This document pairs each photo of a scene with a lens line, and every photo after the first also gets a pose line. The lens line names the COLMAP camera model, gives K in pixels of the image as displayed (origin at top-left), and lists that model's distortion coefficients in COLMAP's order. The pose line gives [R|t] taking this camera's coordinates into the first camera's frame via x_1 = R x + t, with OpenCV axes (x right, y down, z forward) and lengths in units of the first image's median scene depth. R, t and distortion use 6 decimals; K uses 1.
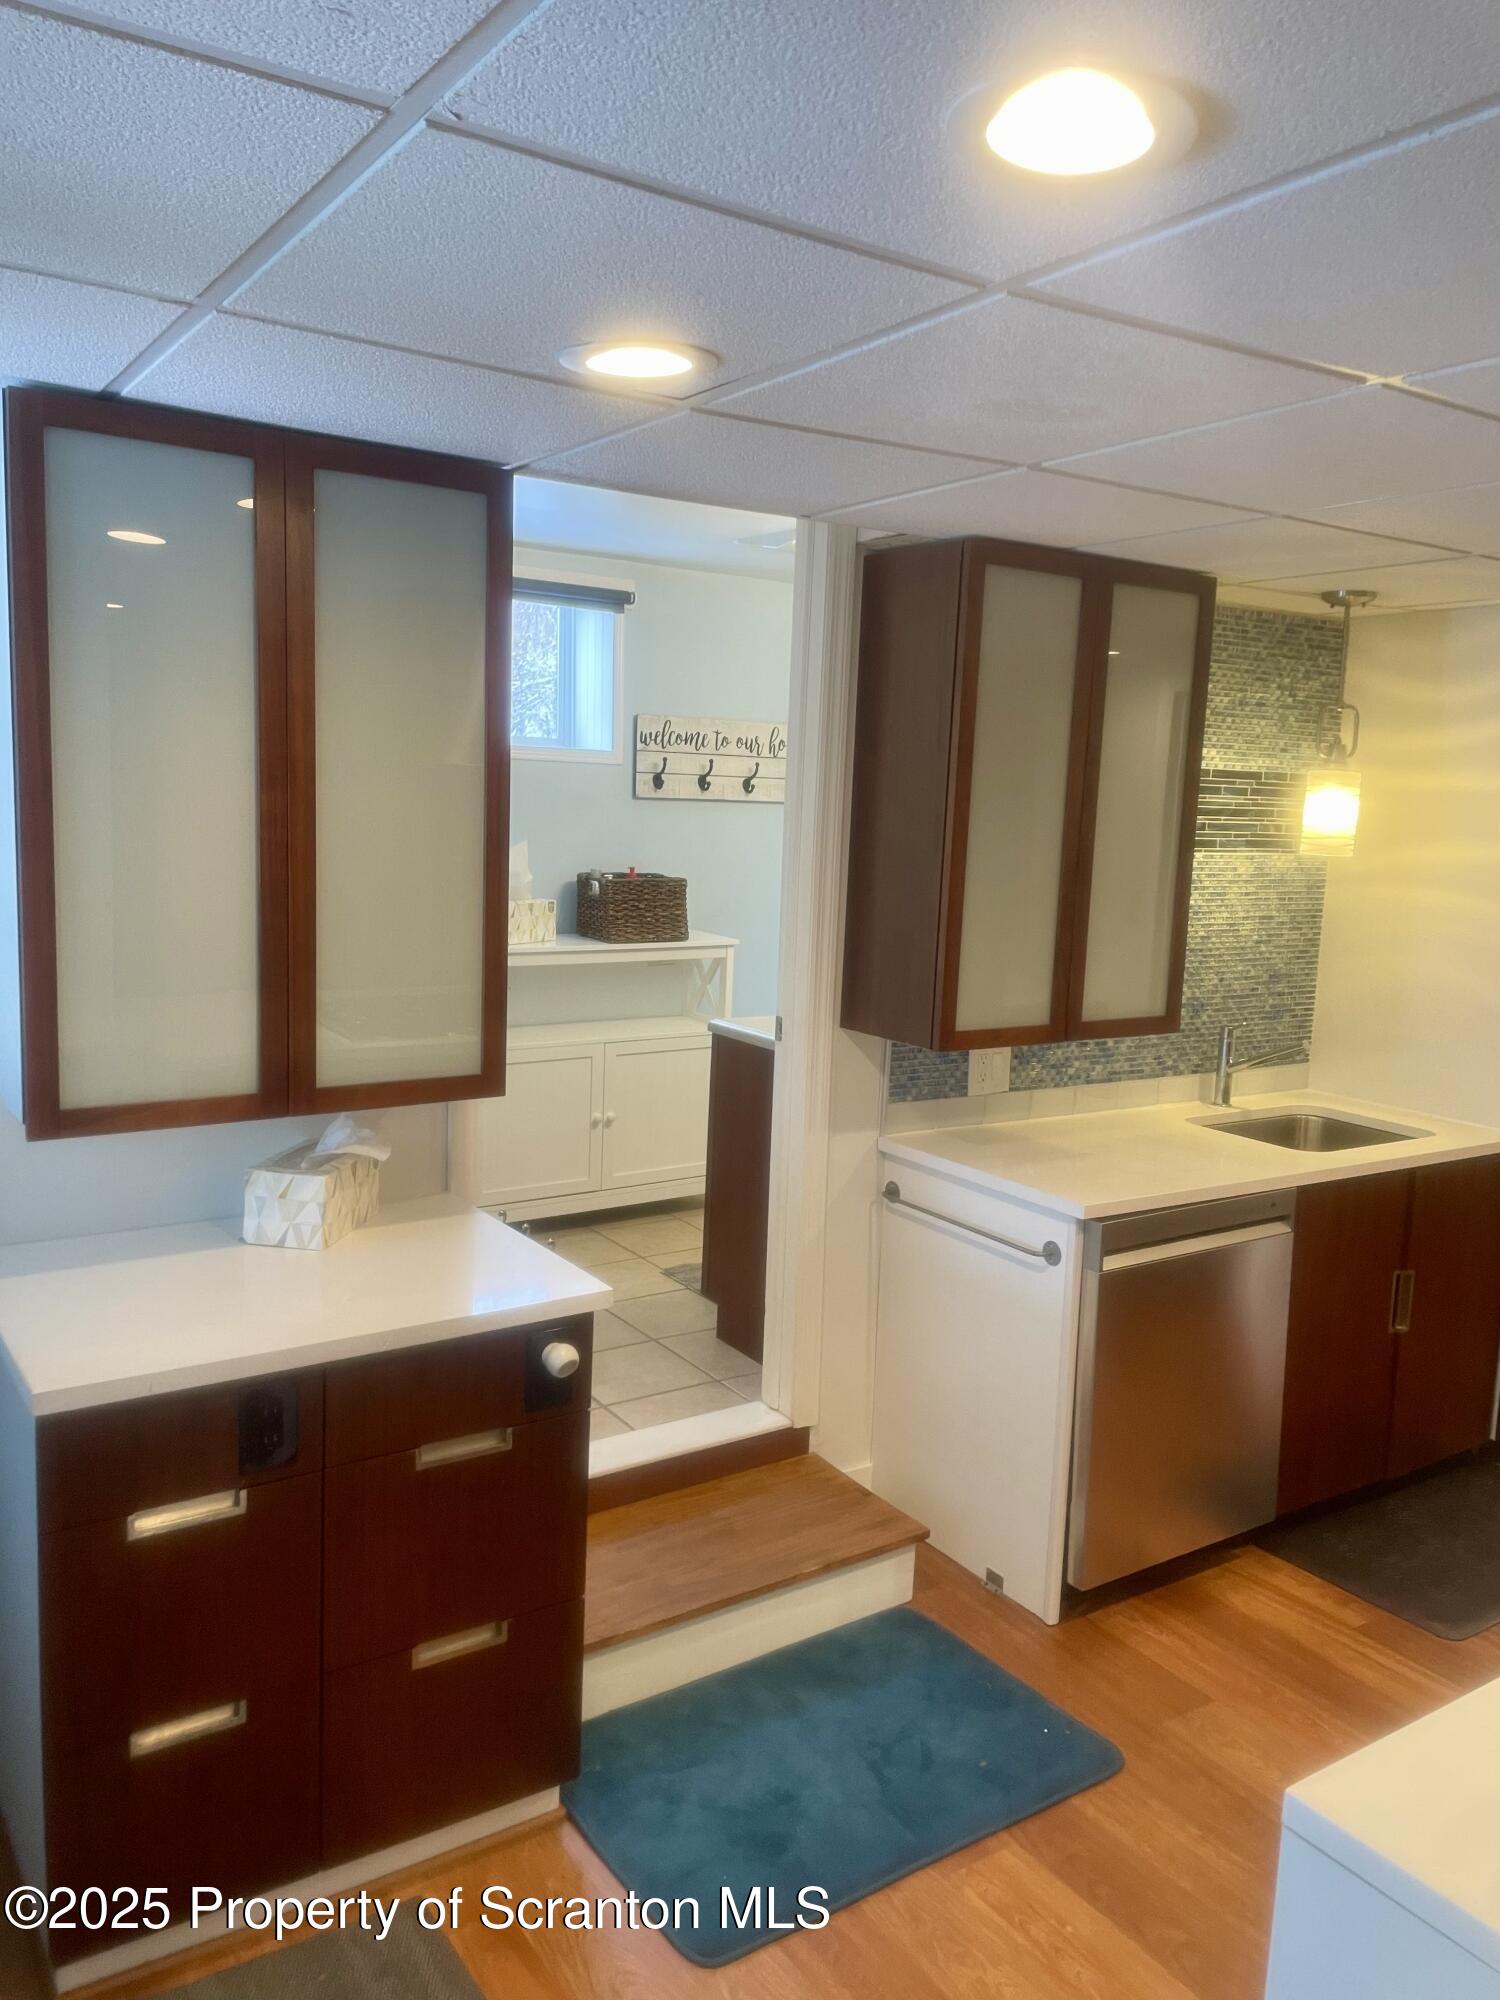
lens RADIAL K [[1509.6, 0, 741.9], [0, 1509.6, 989.2], [0, 0, 1]] dist [0.061914, -0.039916]
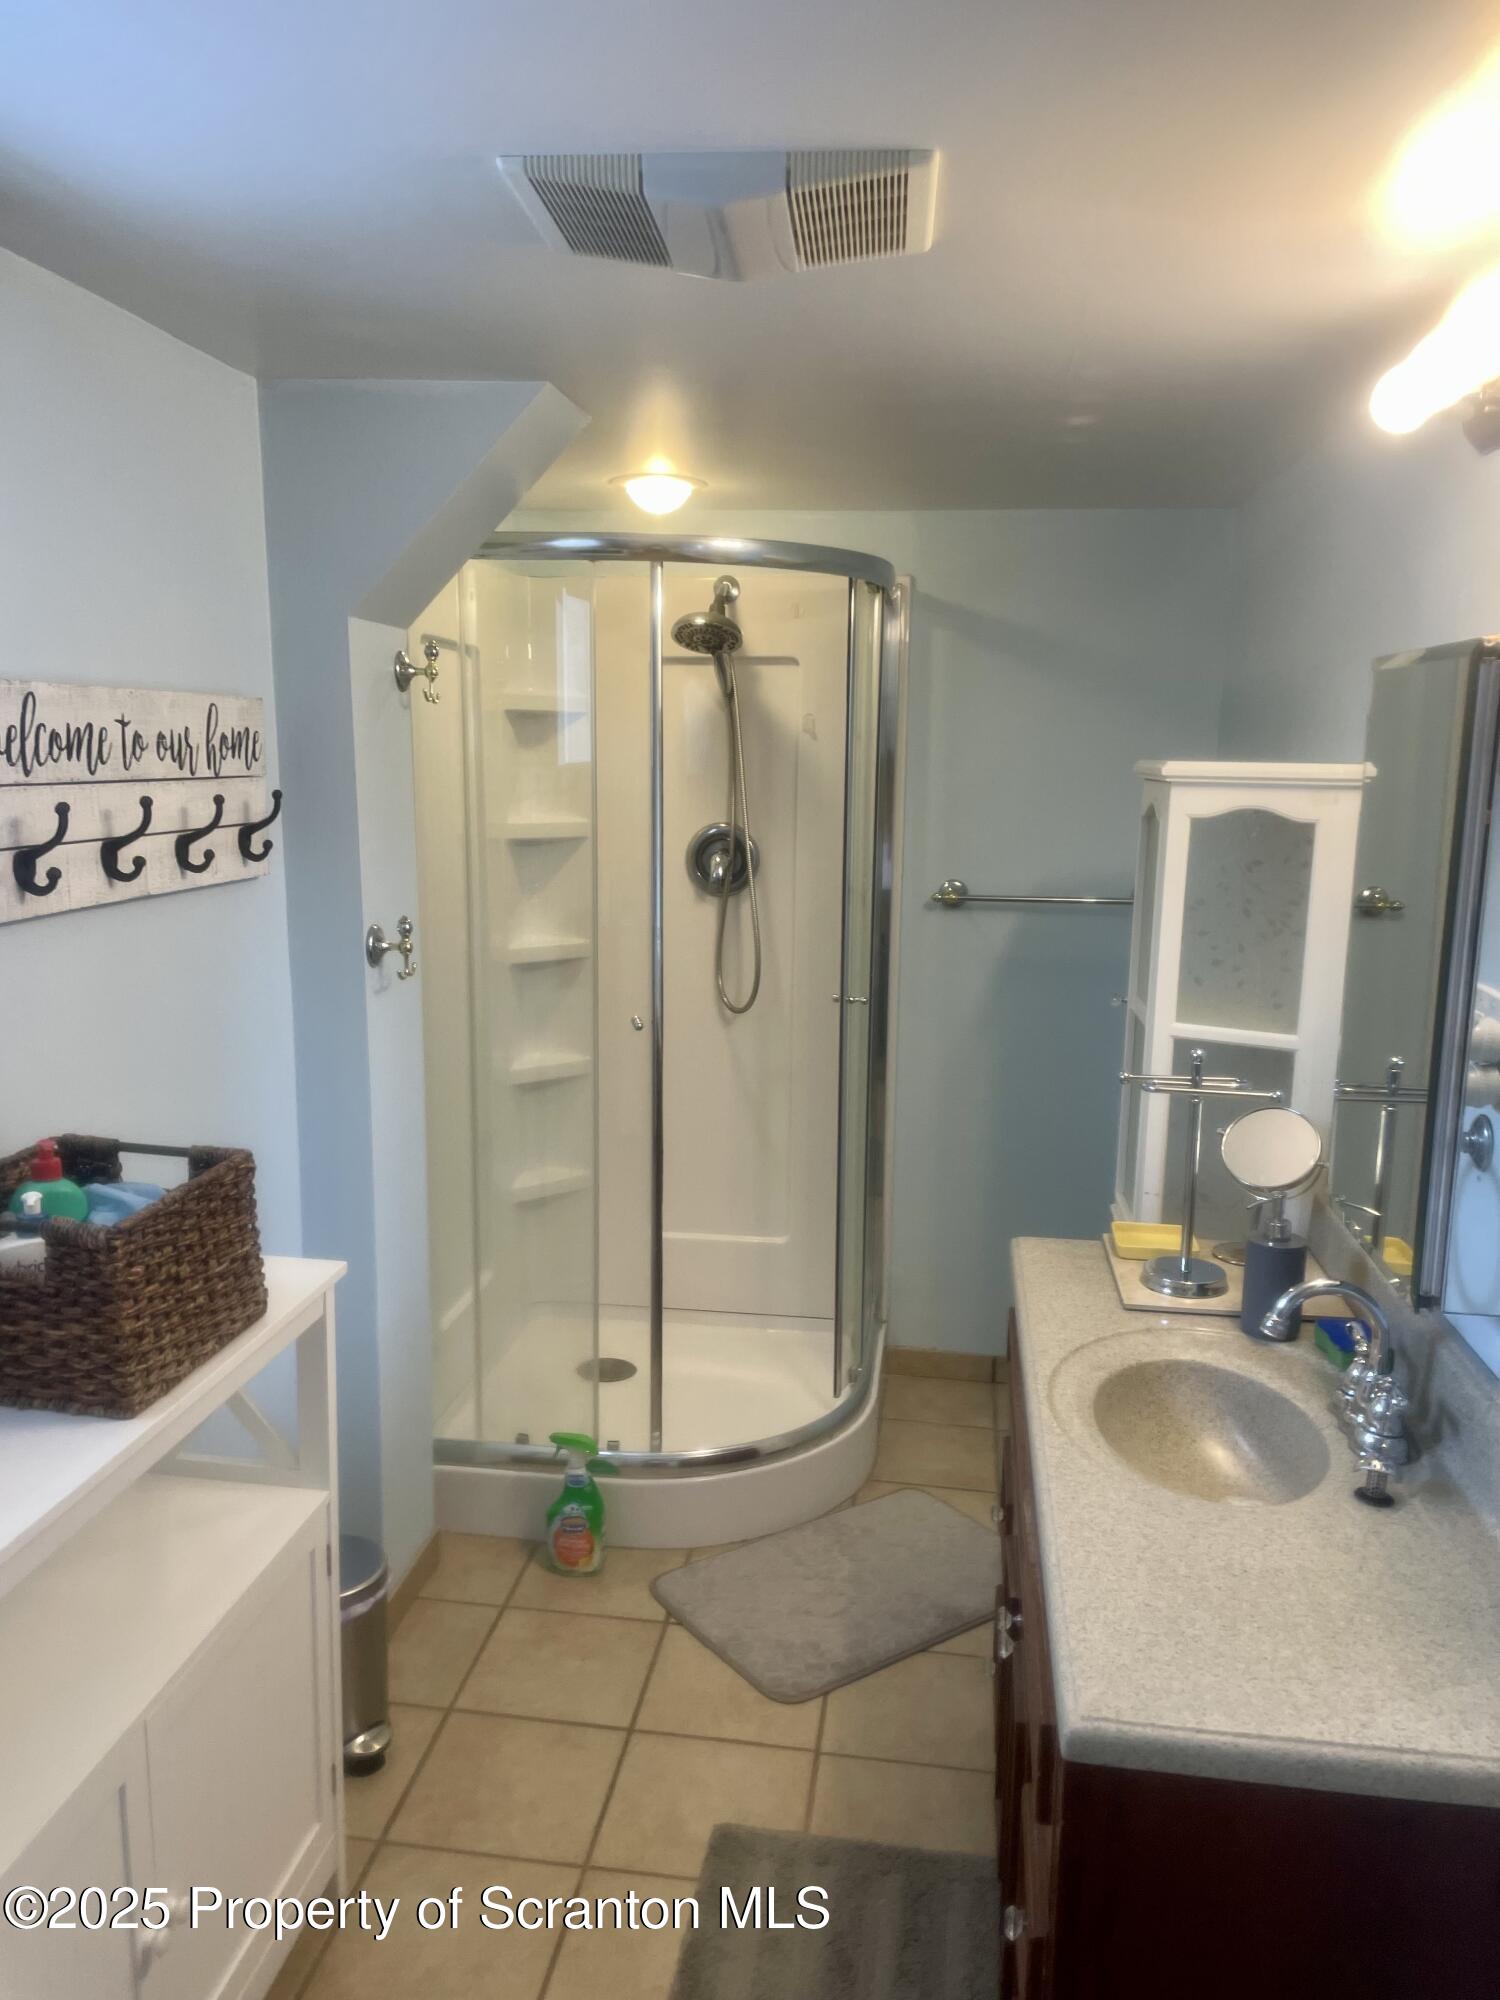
lens RADIAL K [[1509.6, 0, 749.6], [0, 1509.6, 1001.5], [0, 0, 1]] dist [0.061914, -0.039916]
pose [[0.660260, -0.153184, 0.735249, -0.204688], [0.107734, 0.988172, 0.109132, -0.126884], [-0.743270, 0.007156, 0.668953, 0.636778]]
